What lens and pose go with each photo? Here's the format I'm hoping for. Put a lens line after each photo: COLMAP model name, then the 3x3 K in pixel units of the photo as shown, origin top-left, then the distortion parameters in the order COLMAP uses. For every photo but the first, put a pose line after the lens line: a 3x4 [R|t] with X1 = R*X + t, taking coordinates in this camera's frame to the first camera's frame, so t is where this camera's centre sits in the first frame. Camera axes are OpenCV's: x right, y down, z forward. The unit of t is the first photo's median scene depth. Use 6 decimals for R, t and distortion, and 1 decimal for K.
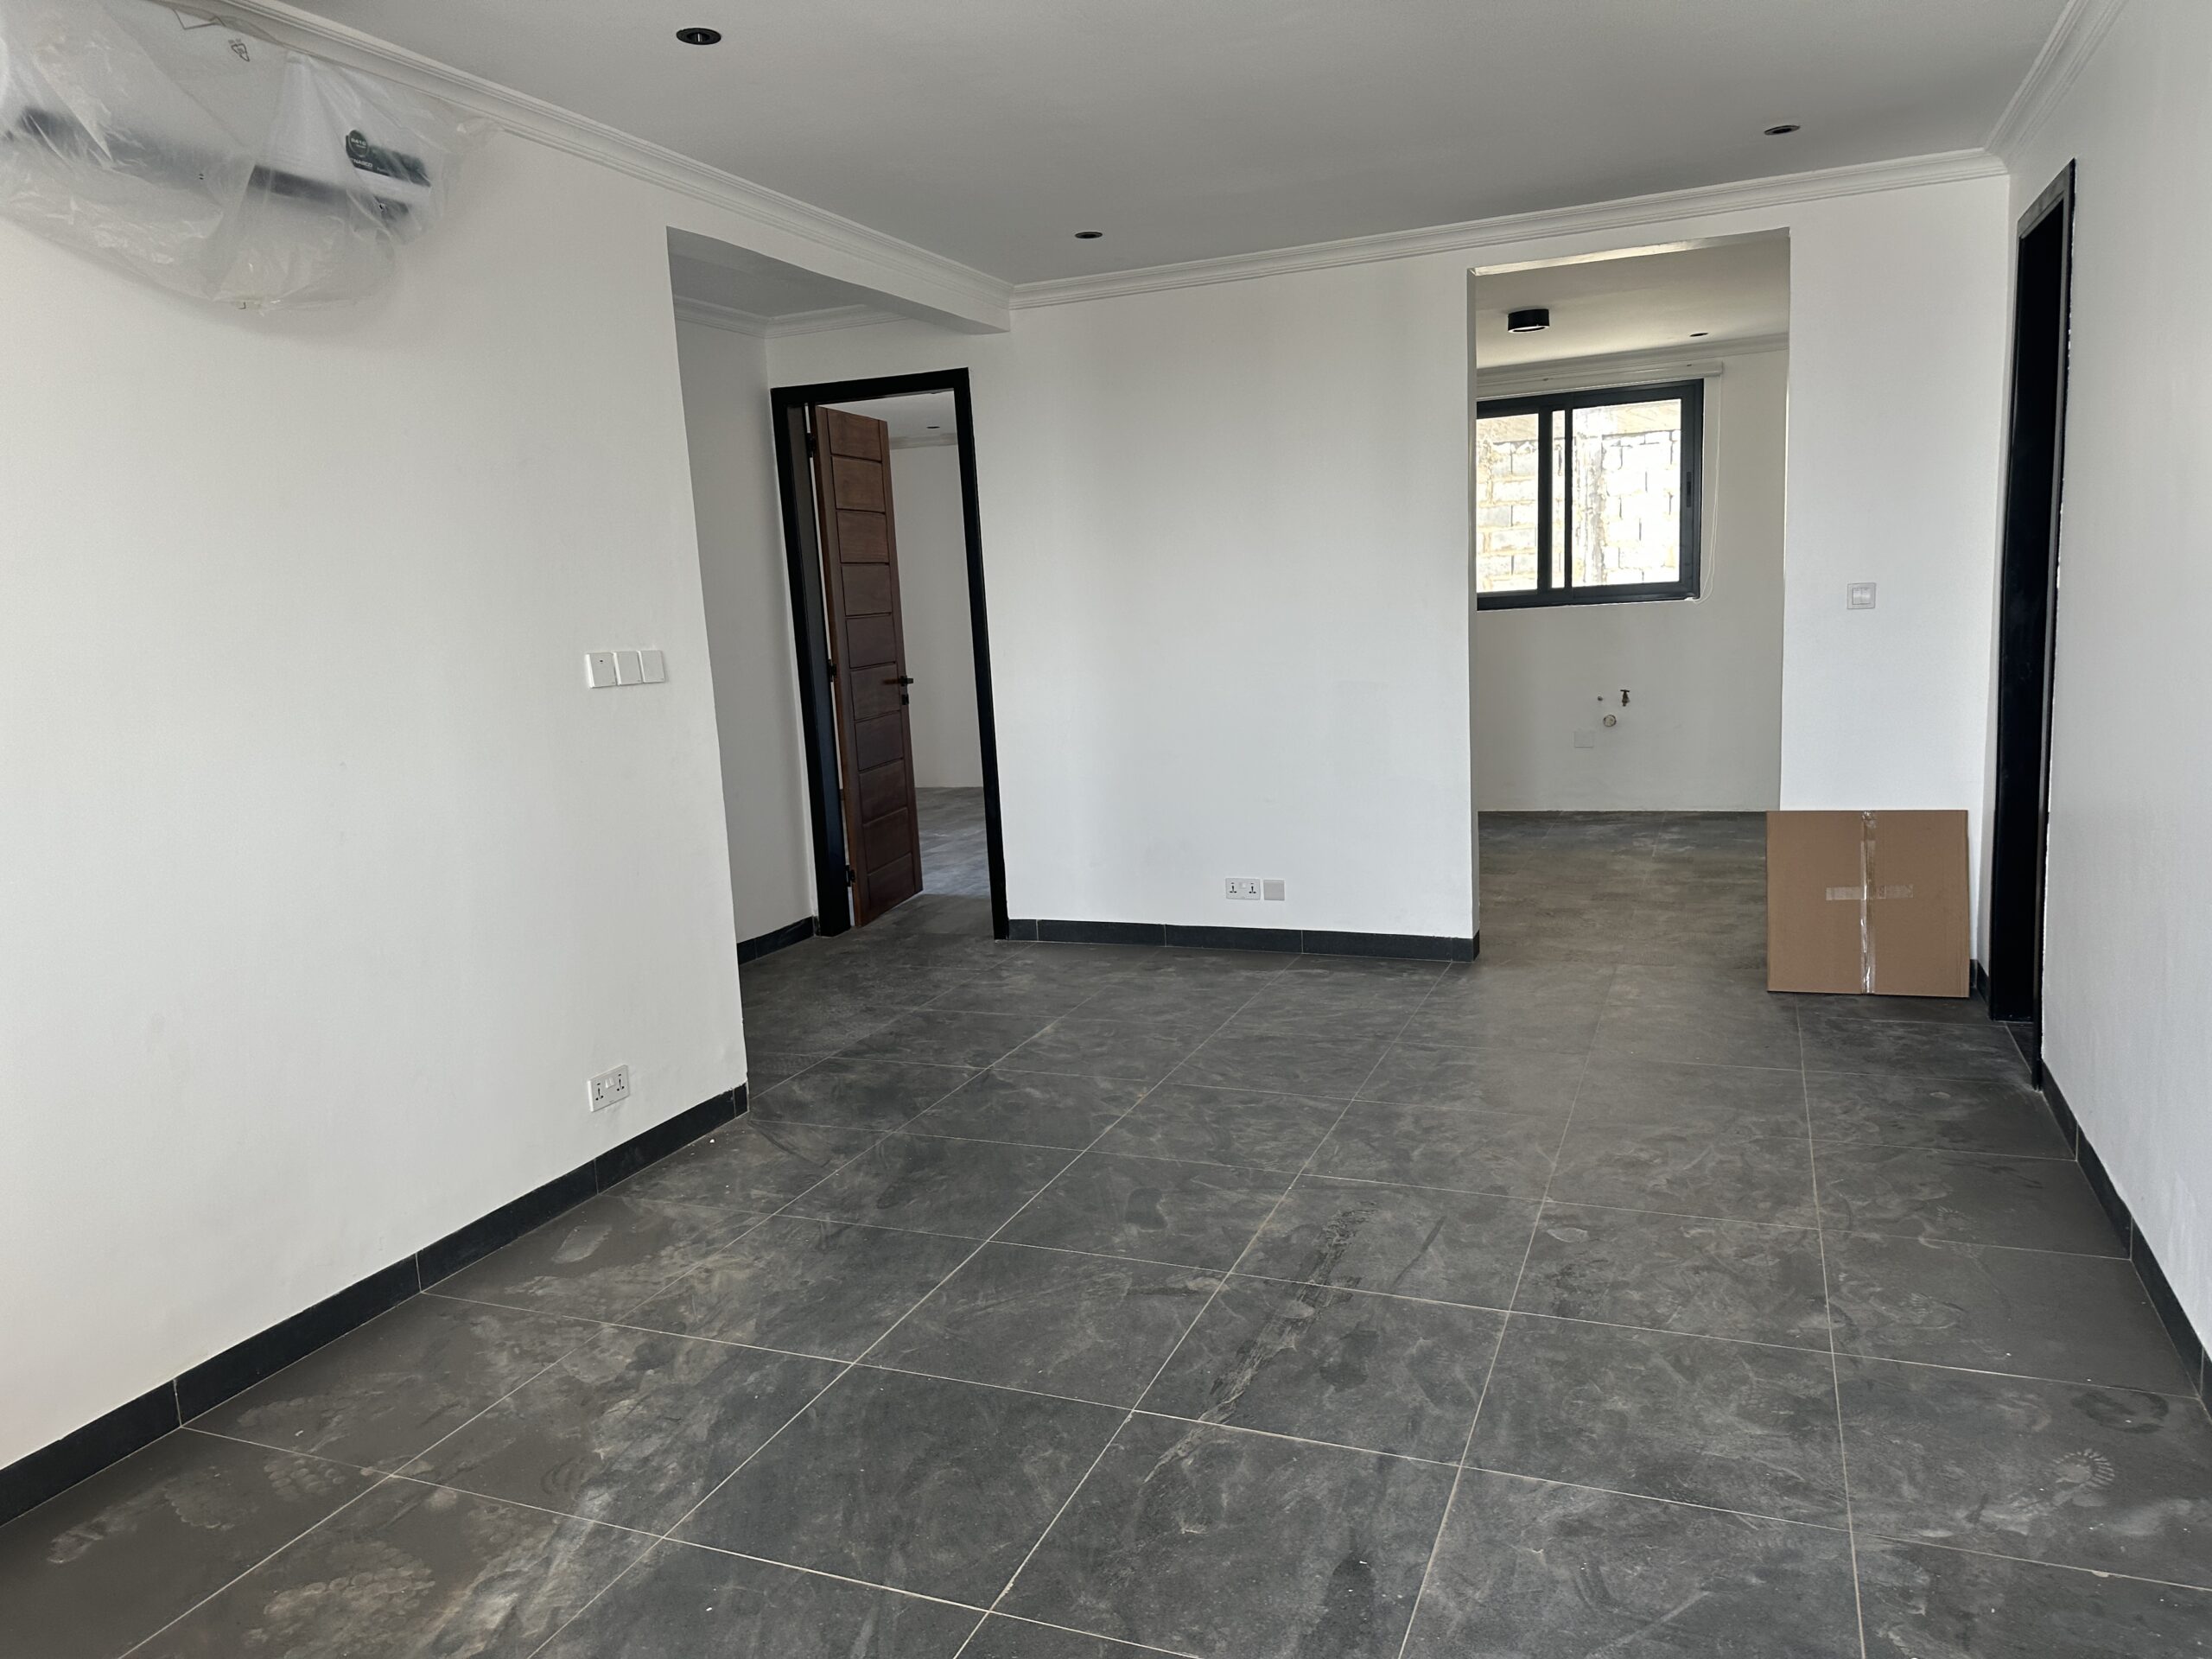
lens RADIAL K [[1556.1, 0, 1095.4], [0, 1556.1, 840.1], [0, 0, 1]] dist [0.032638, -0.040955]
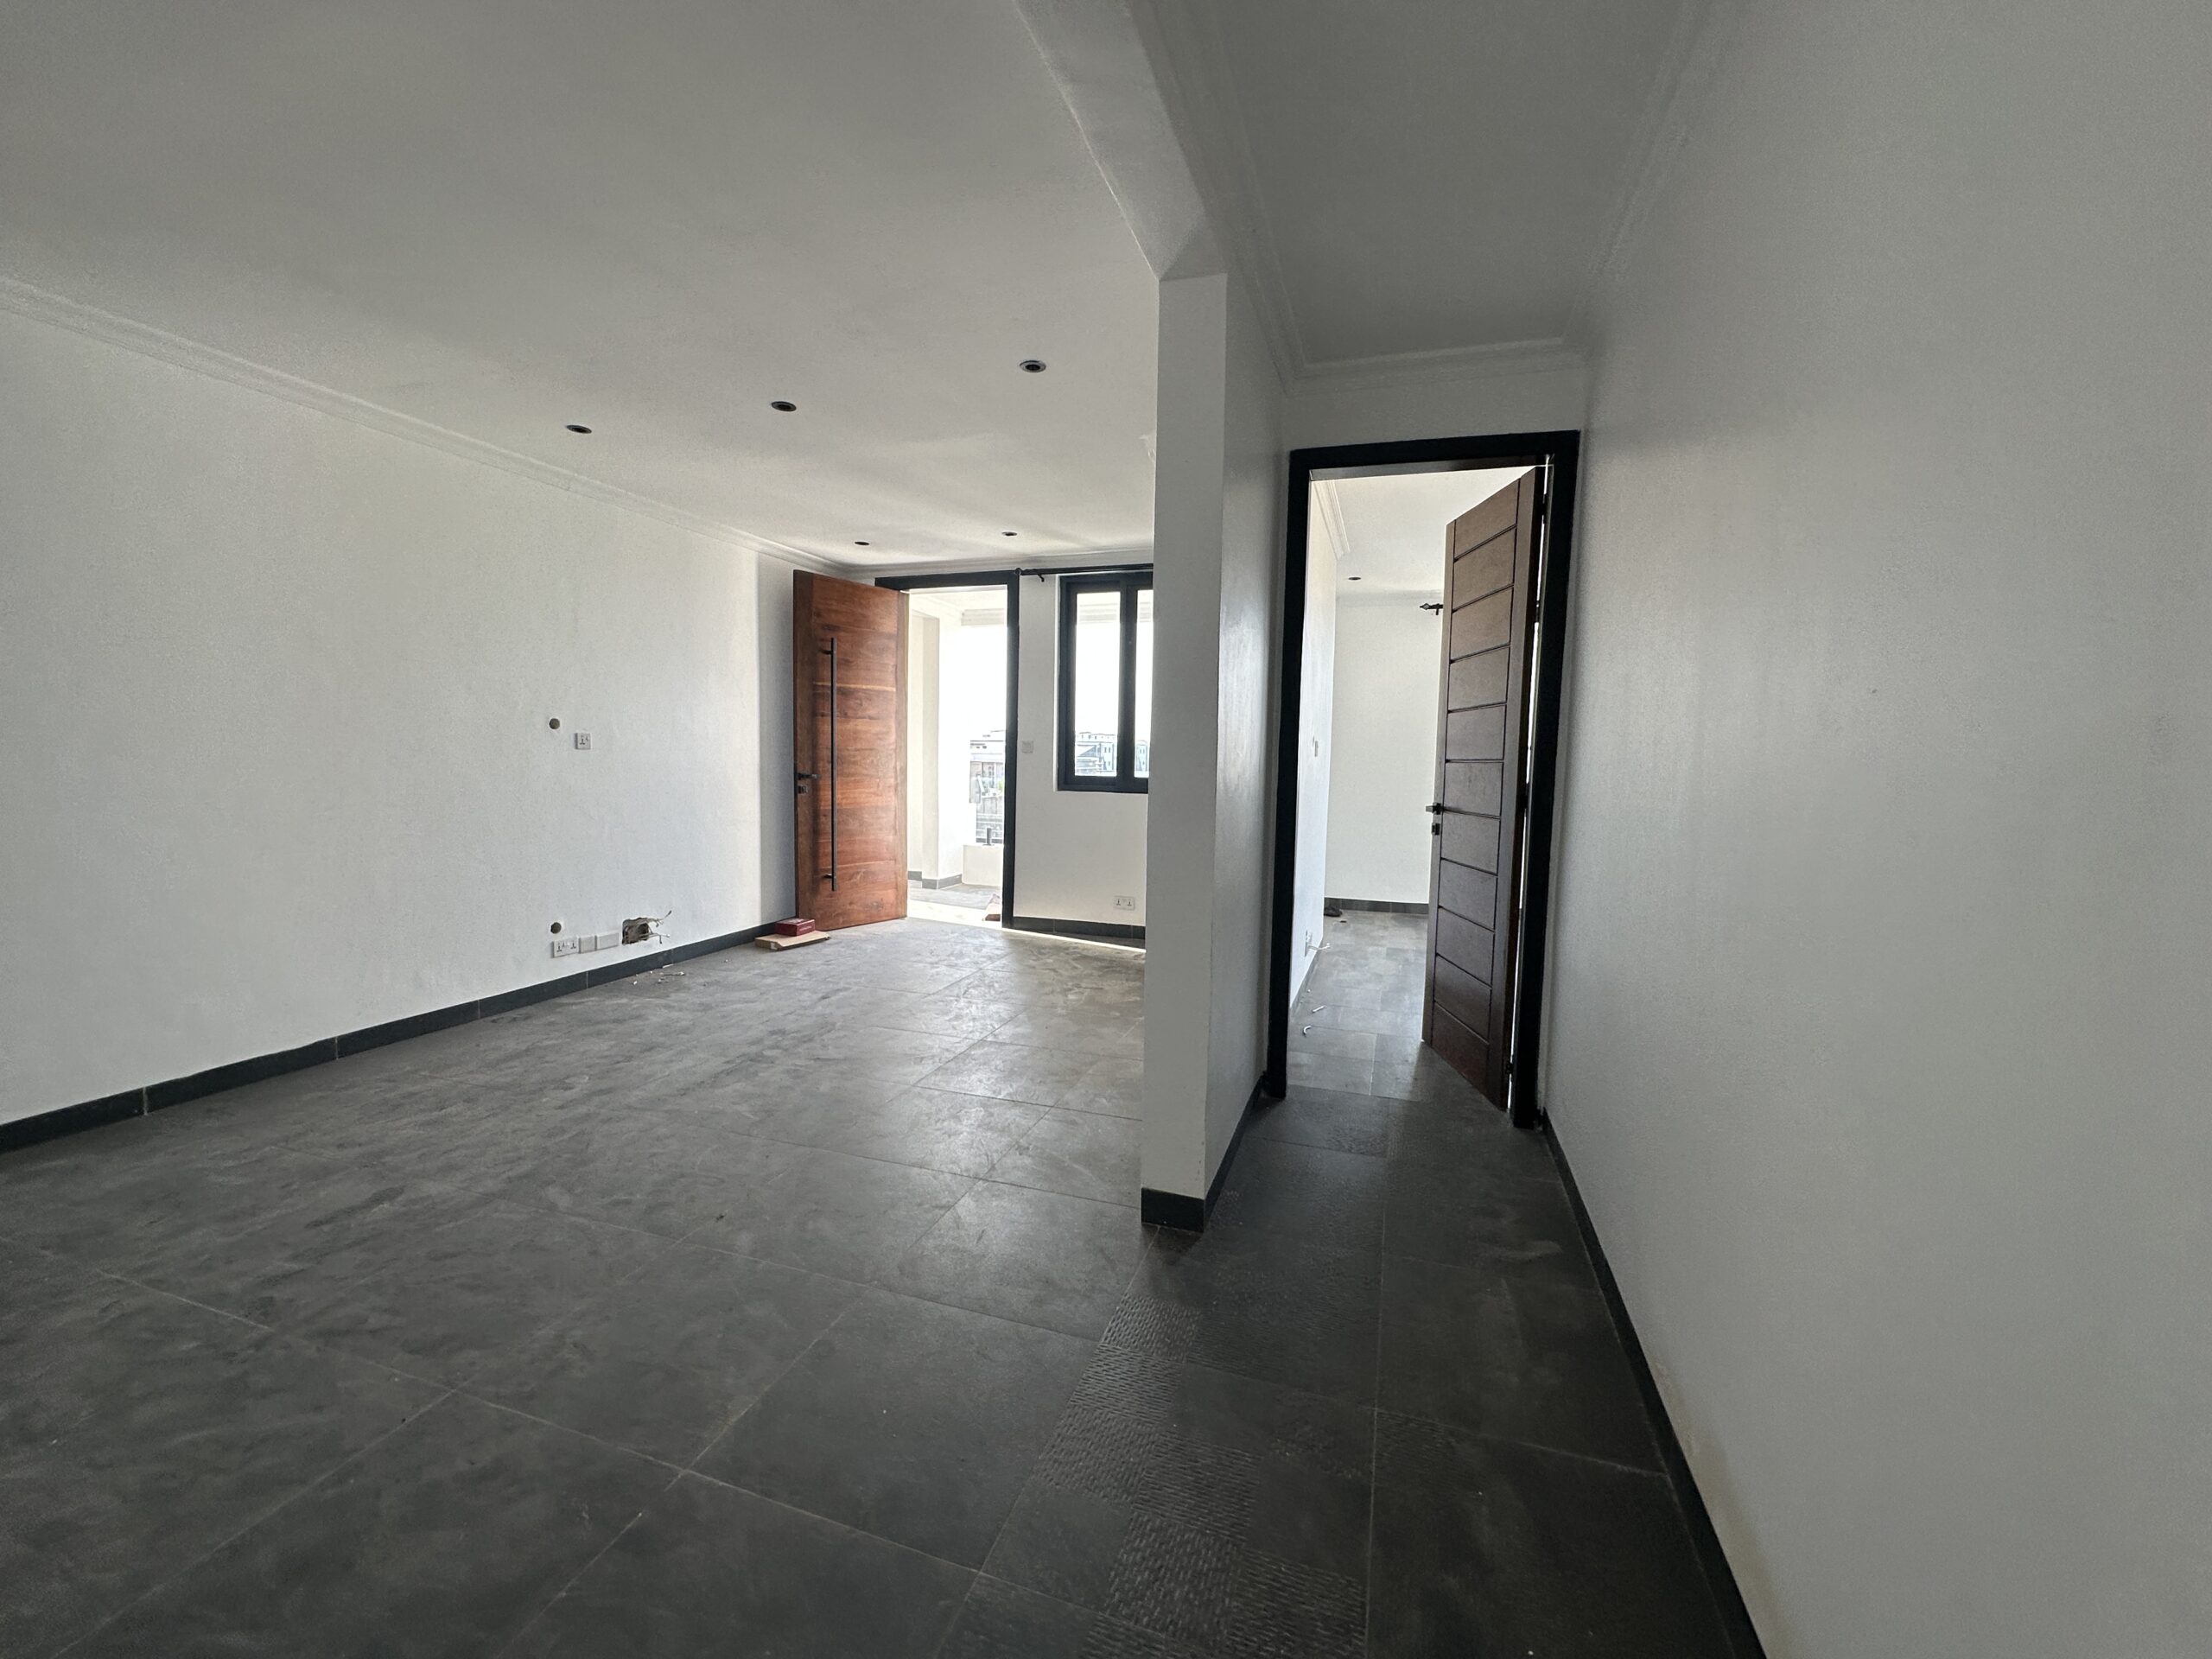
lens RADIAL K [[884.5, 0, 1106.0], [0, 884.5, 829.5], [0, 0, 1]] dist [-0.000808, -0.000050]
pose [[-0.997015, 0.043042, -0.064100, -0.236618], [0.026073, 0.969122, 0.245201, -0.247145], [0.072674, 0.242798, -0.967351, 1.934376]]
